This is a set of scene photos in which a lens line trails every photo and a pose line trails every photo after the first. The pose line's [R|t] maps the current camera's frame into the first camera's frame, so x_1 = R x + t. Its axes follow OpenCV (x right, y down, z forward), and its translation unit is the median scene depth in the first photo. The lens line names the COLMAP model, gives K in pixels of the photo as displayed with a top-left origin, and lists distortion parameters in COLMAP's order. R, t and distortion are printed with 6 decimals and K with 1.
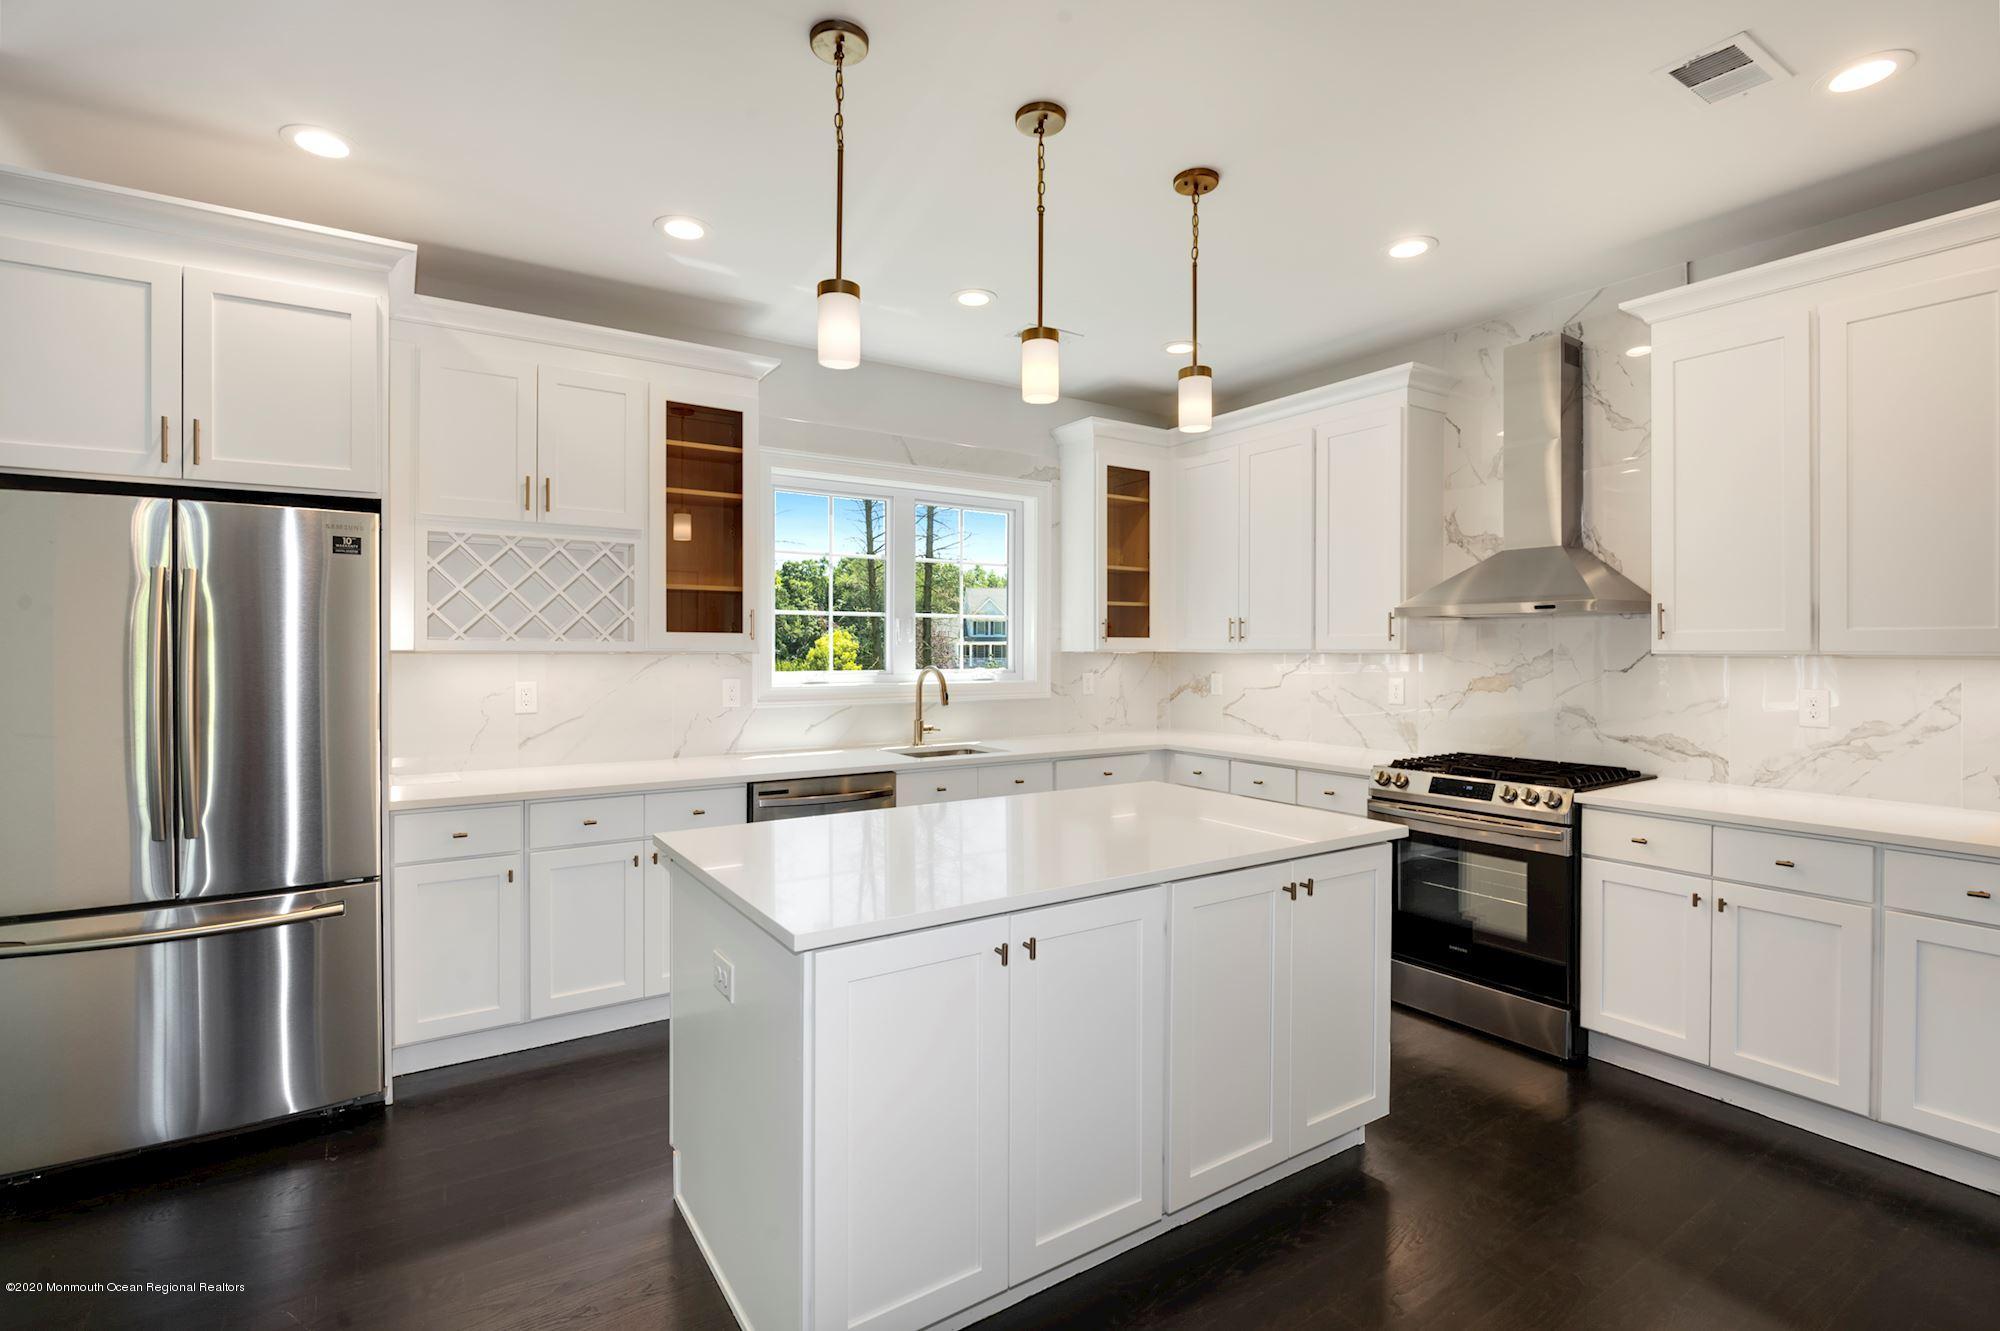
lens RADIAL K [[928.8, 0, 998.3], [0, 928.8, 654.4], [0, 0, 1]] dist [0.007143, -0.000784]
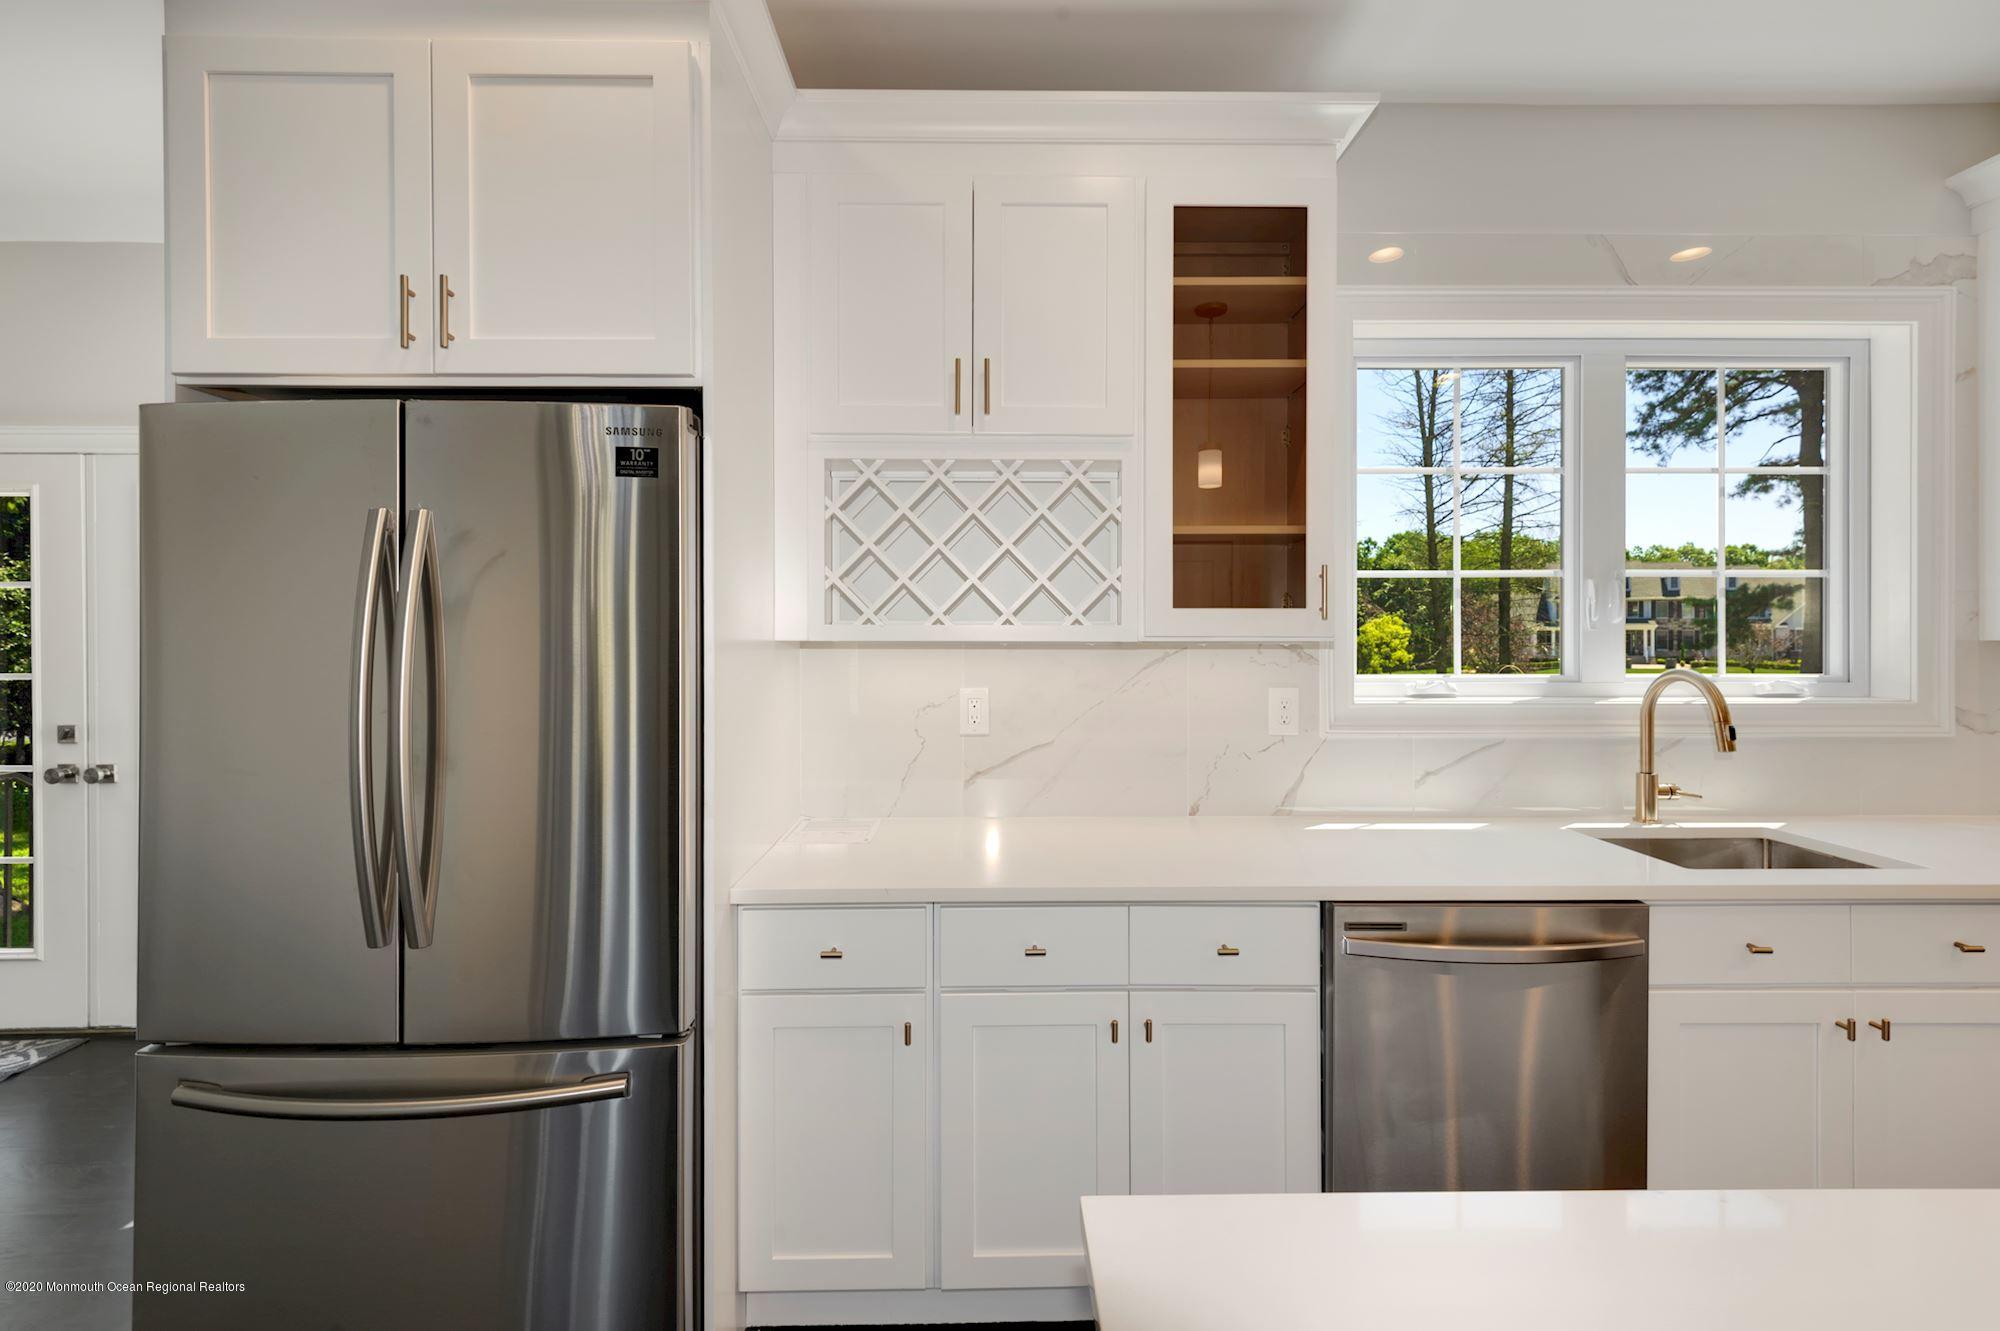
lens RADIAL K [[928.8, 0, 995.8], [0, 928.8, 635.3], [0, 0, 1]] dist [0.007143, -0.000784]
pose [[0.843977, -0.003930, -0.536365, -0.126384], [0.000225, 0.999976, -0.006972, -0.002654], [0.536380, 0.005763, 0.843957, 0.407629]]
